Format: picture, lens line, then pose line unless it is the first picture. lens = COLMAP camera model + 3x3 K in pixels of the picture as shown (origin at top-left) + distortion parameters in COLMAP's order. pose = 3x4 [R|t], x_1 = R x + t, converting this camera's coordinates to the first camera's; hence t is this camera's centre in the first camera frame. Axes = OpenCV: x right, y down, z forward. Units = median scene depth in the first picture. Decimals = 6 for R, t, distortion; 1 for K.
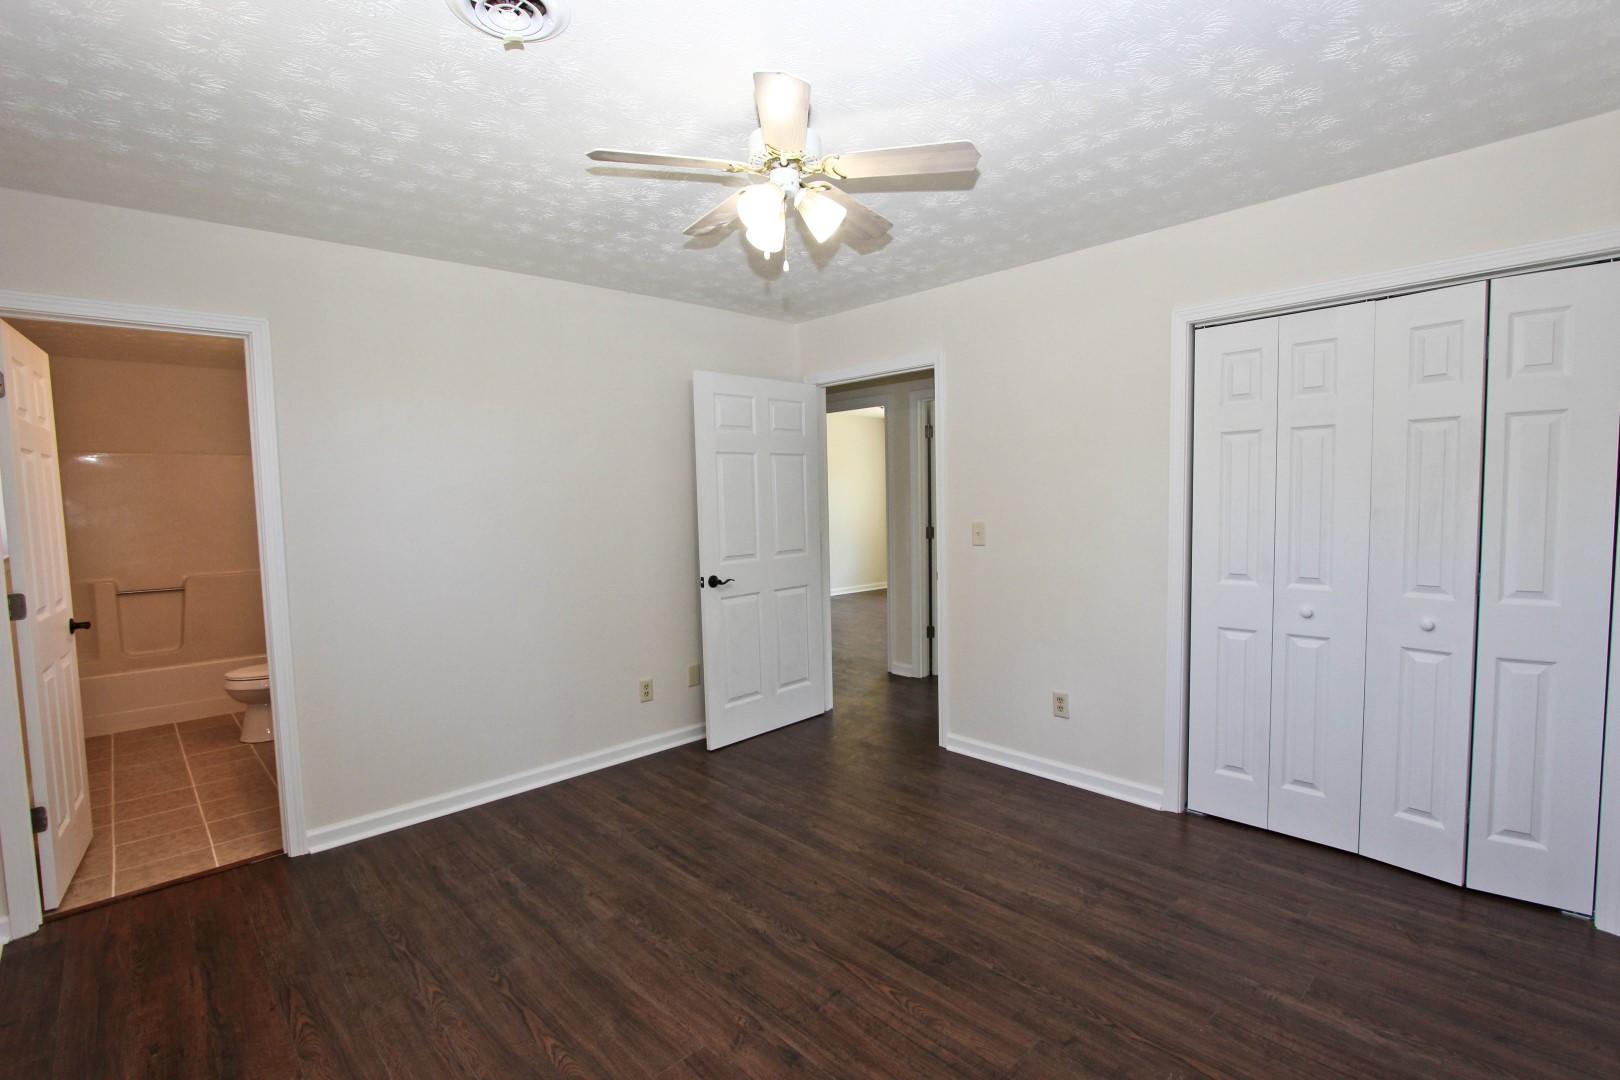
lens RADIAL K [[744.2, 0, 799.9], [0, 744.2, 549.3], [0, 0, 1]] dist [-0.017819, -0.000428]
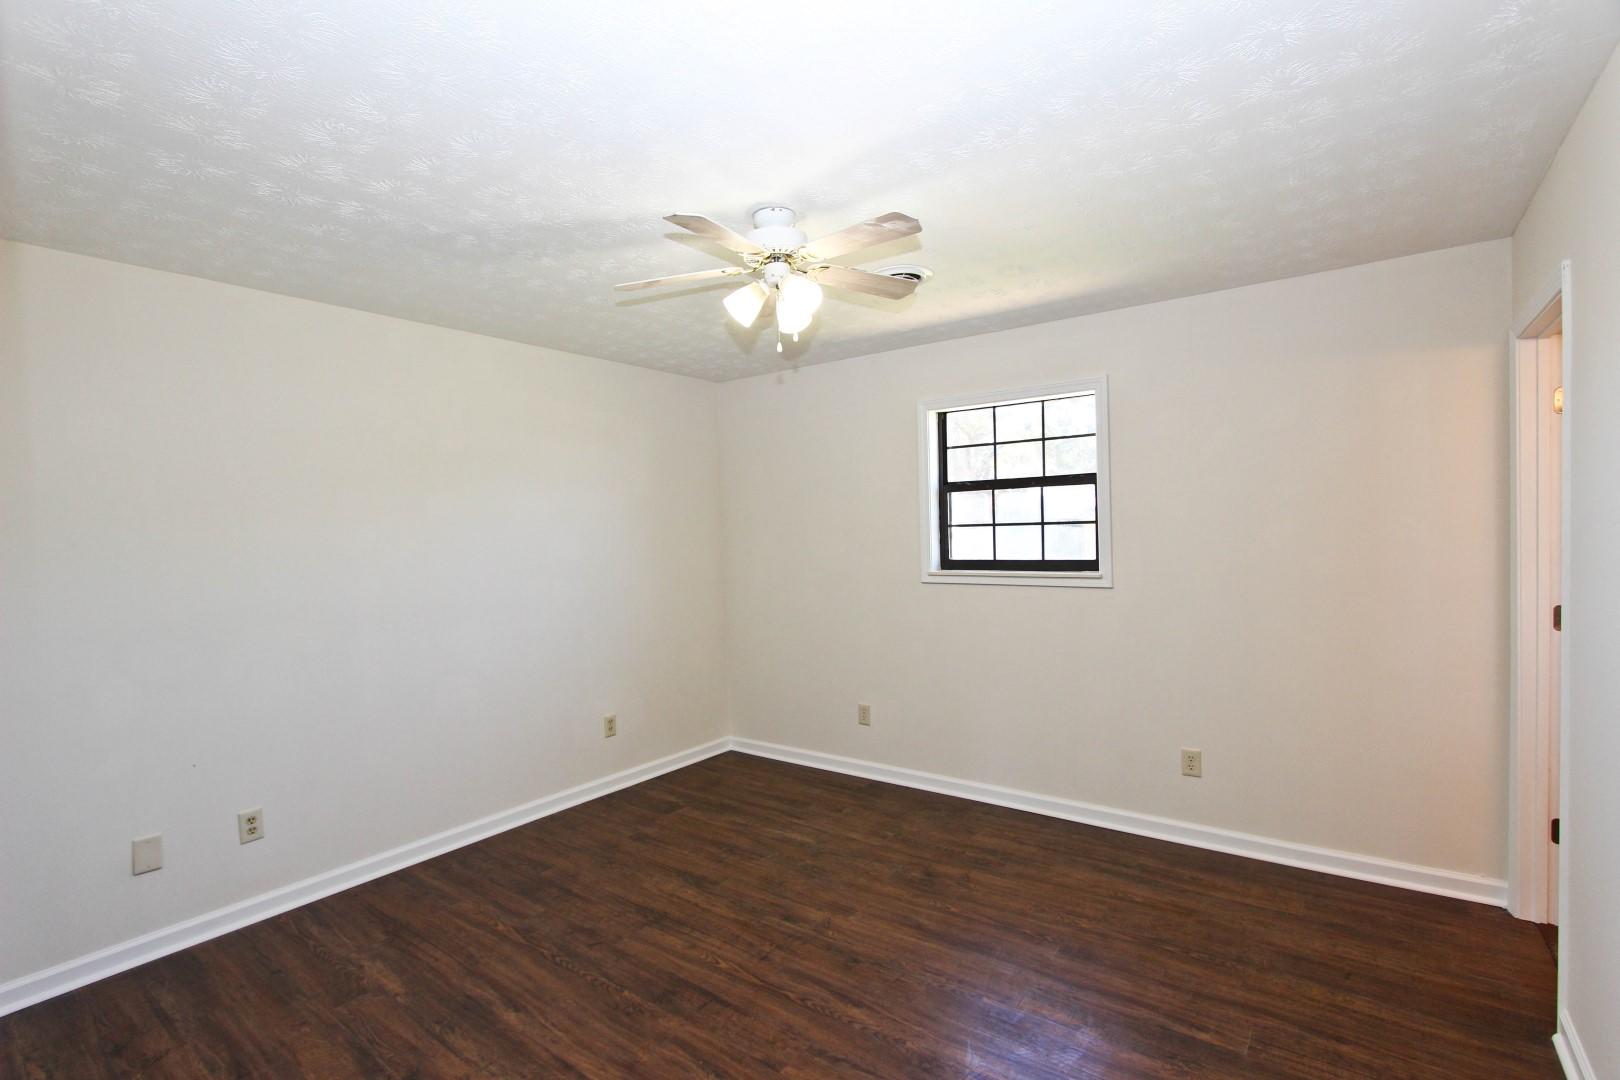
lens RADIAL K [[744.2, 0, 799.9], [0, 744.2, 549.3], [0, 0, 1]] dist [-0.017819, -0.000428]
pose [[-0.983685, 0.056645, -0.170746, 0.154583], [0.040194, 0.994344, 0.098311, -0.180367], [0.175349, 0.089844, -0.980398, 2.057728]]
